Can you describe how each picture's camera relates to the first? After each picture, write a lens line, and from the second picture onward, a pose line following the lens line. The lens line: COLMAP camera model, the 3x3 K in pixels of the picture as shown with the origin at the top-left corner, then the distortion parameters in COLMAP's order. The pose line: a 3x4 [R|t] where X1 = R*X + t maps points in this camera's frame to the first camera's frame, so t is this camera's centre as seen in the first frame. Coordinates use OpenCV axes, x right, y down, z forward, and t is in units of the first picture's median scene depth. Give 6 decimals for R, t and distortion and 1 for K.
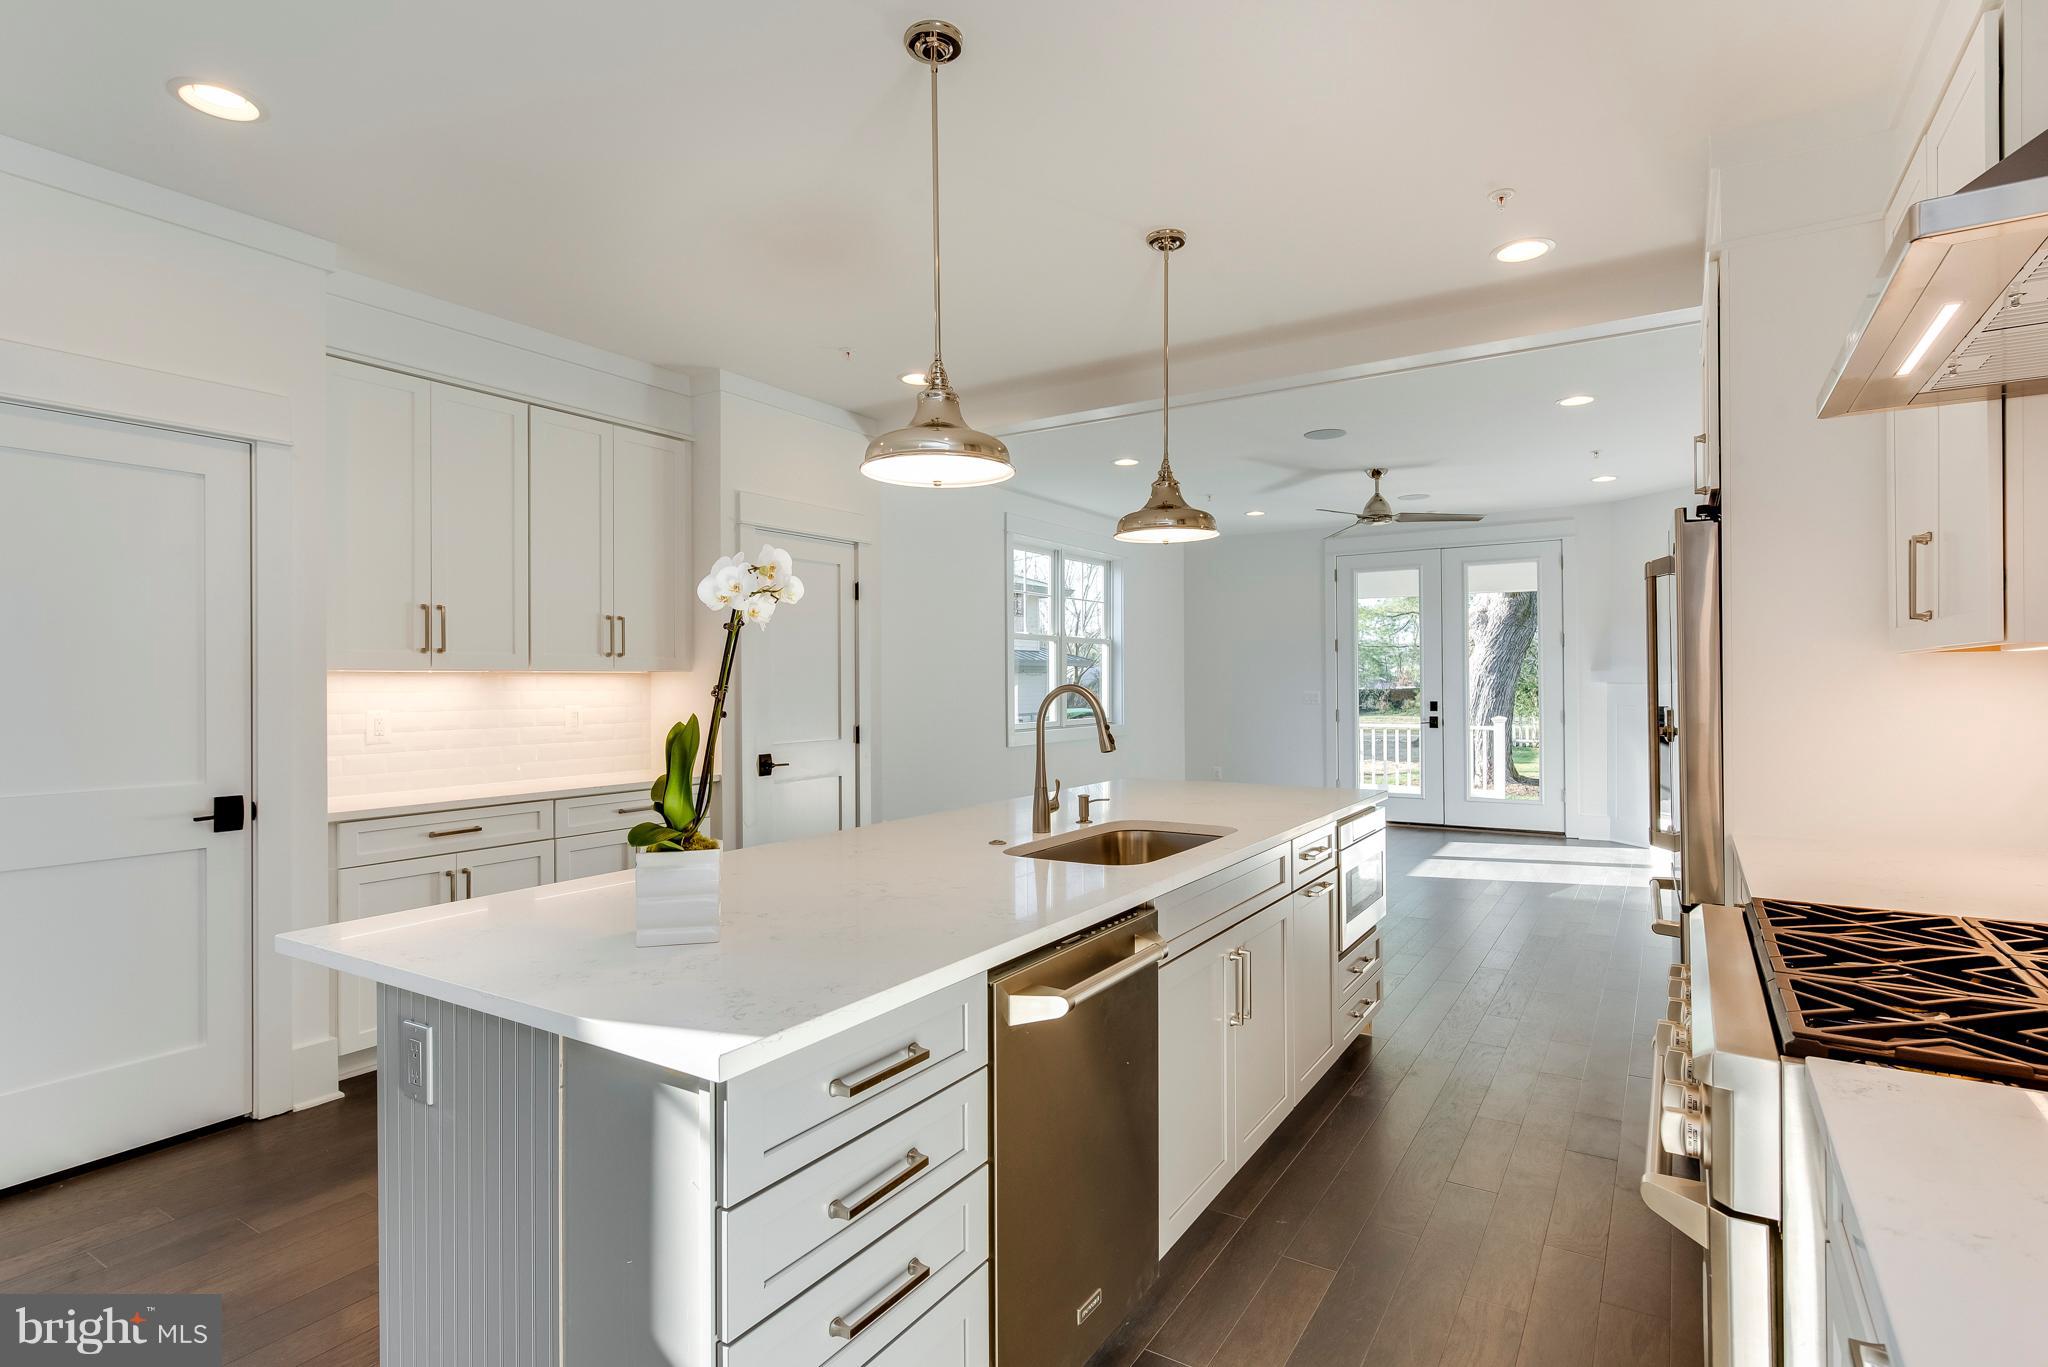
lens RADIAL K [[1021.0, 0, 1025.3], [0, 1021.0, 679.6], [0, 0, 1]] dist [0.005943, 0.000203]
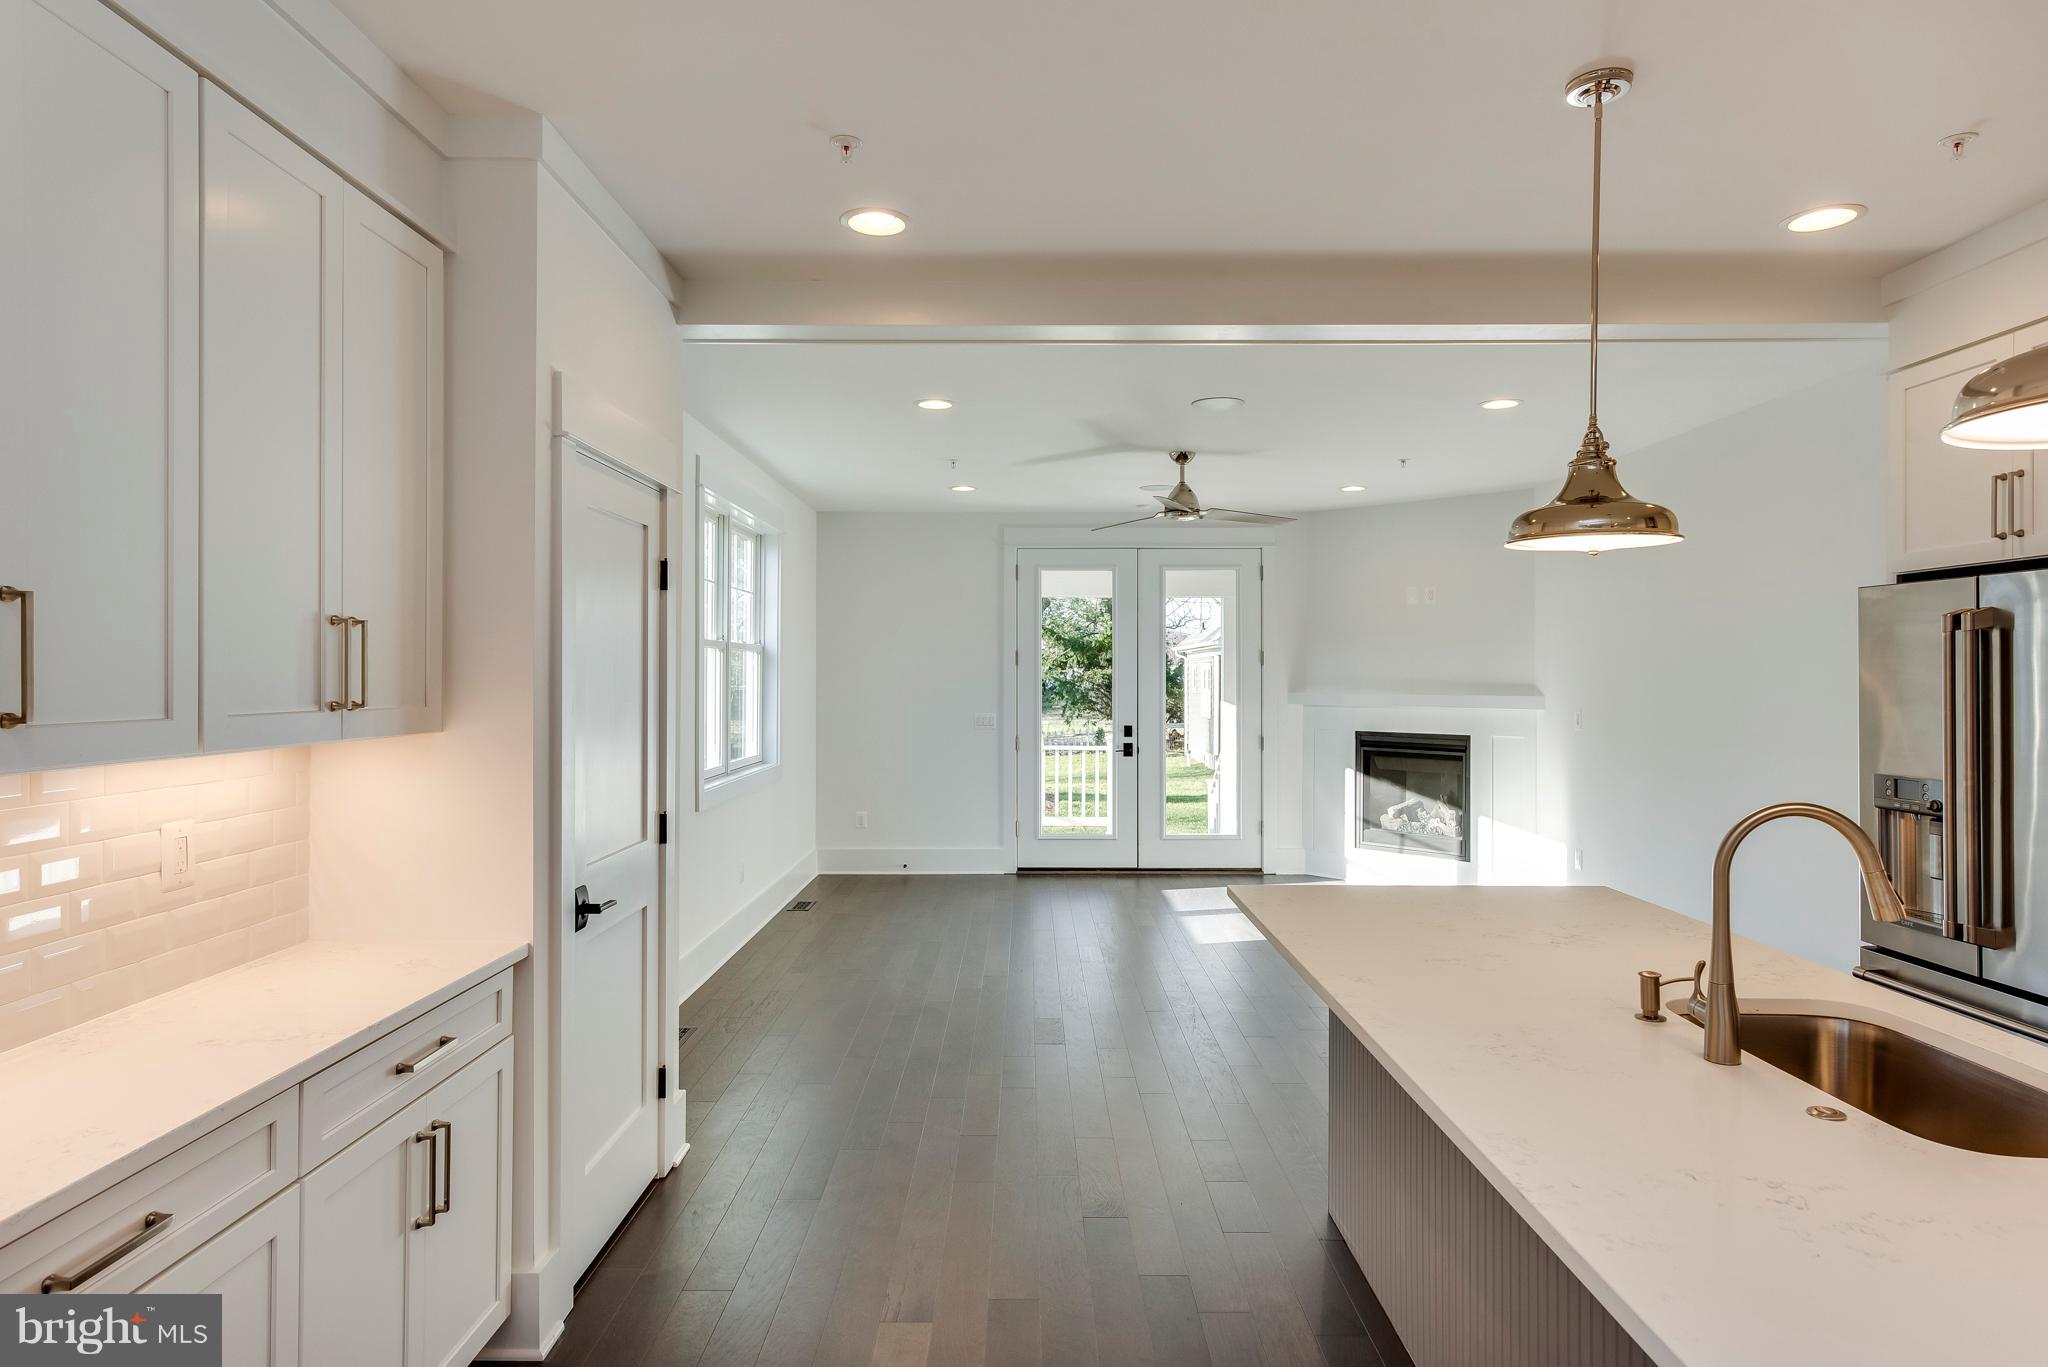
lens RADIAL K [[1190.3, 0, 1026.6], [0, 1190.3, 674.9], [0, 0, 1]] dist [0.018432, -0.000094]
pose [[0.845405, 0.008262, 0.534062, -0.355057], [-0.008741, 0.999960, -0.001634, -0.032453], [-0.534055, -0.003287, 0.845444, 0.340451]]
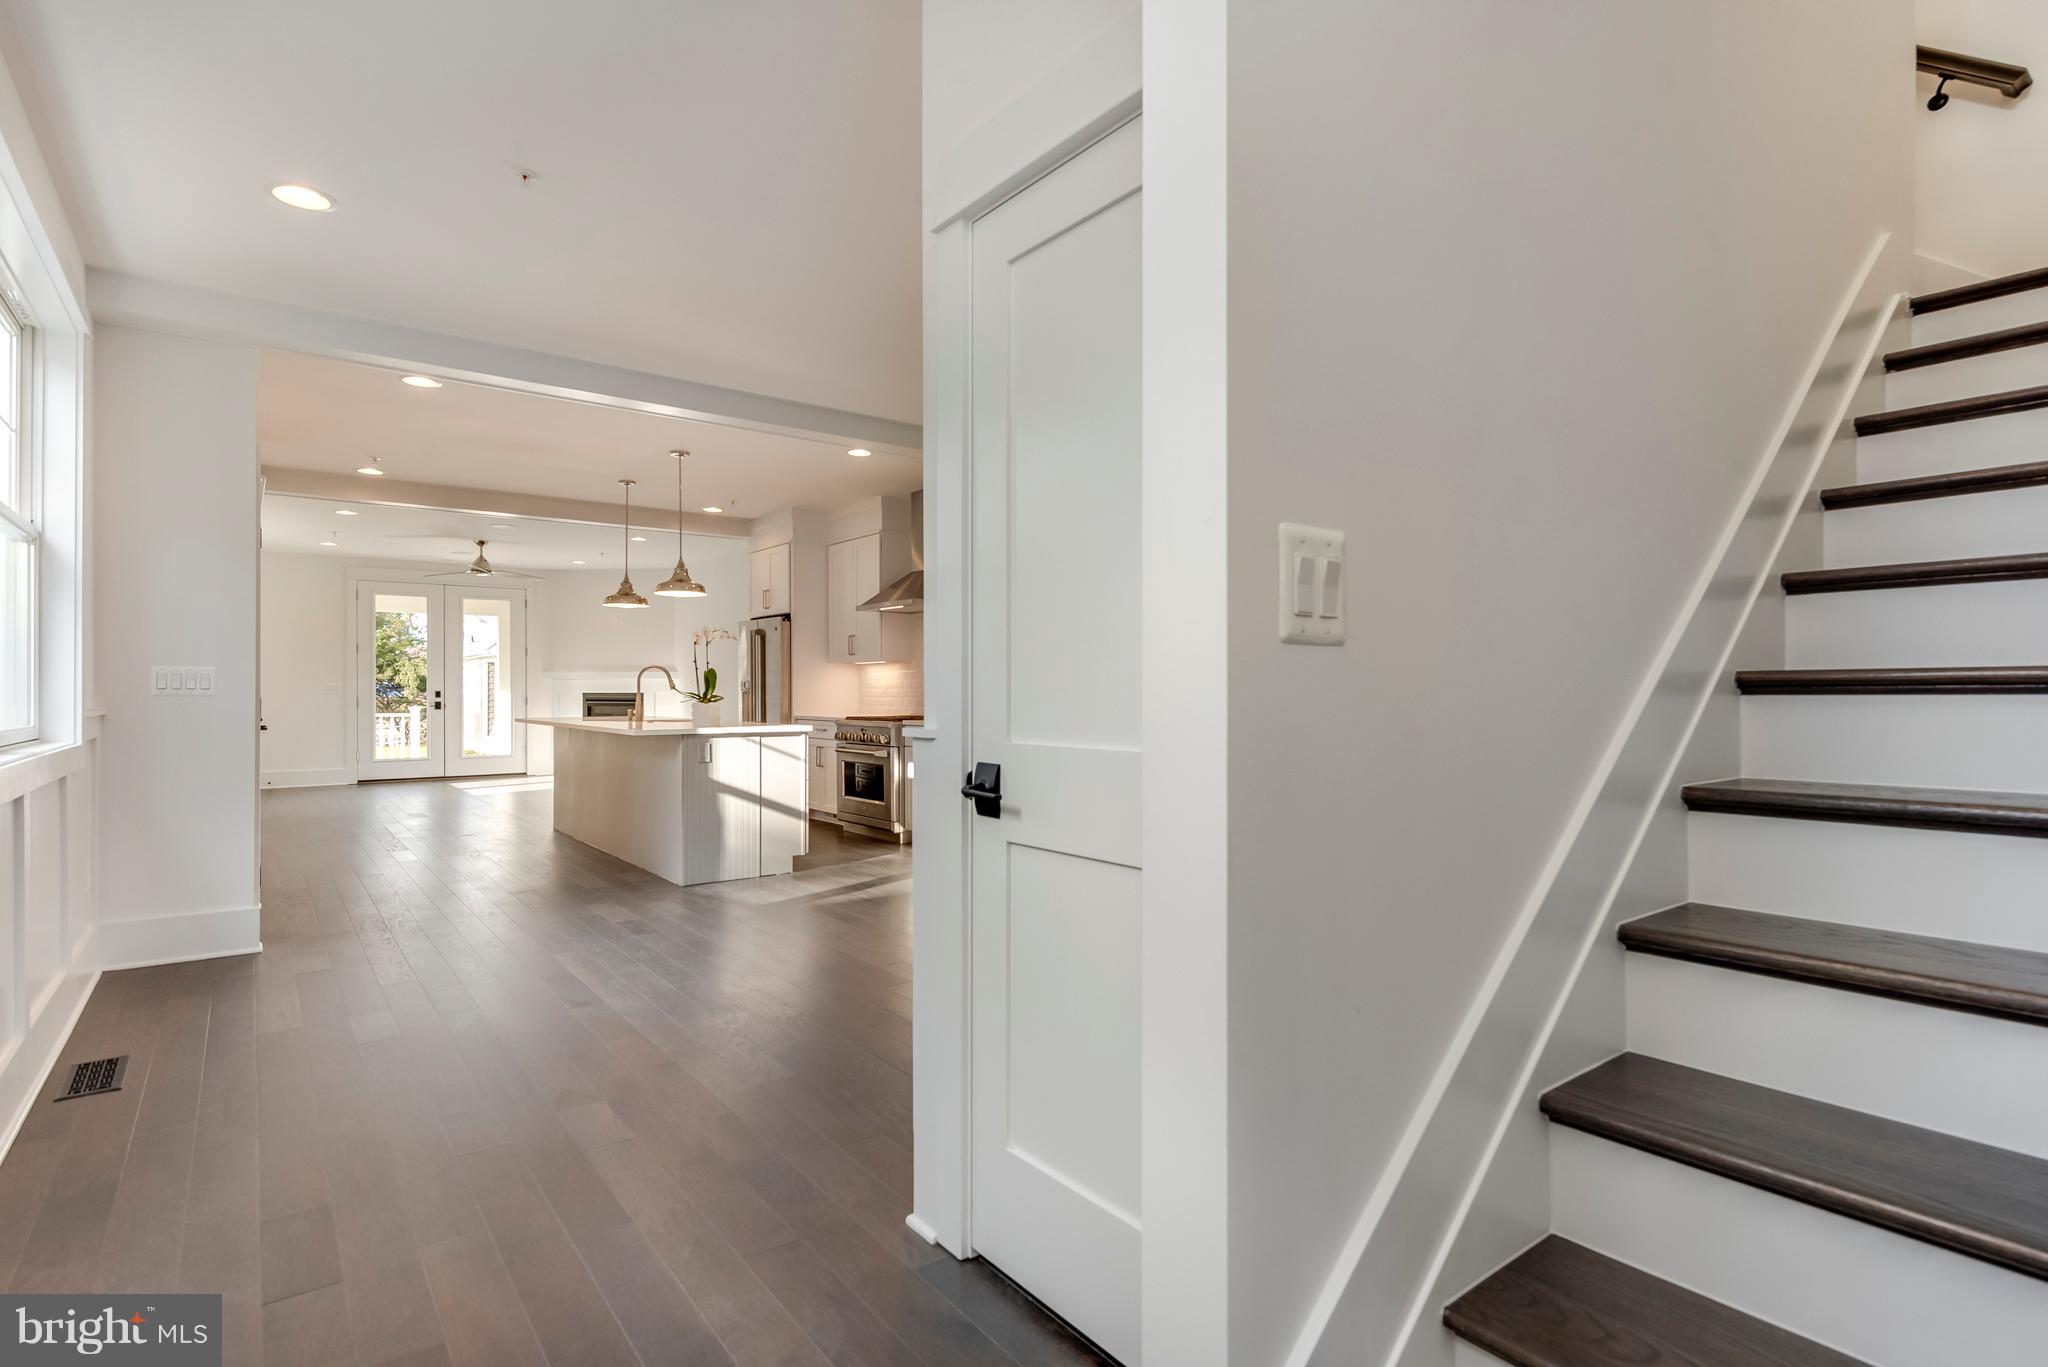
lens RADIAL K [[997.8, 0, 1027.9], [0, 997.8, 688.5], [0, 0, 1]] dist [0.001146, 0.000045]
pose [[0.337748, 0.007574, 0.941206, -1.085705], [-0.003919, 0.999970, -0.006640, 0.040759], [-0.941228, -0.001446, 0.337768, -0.423060]]
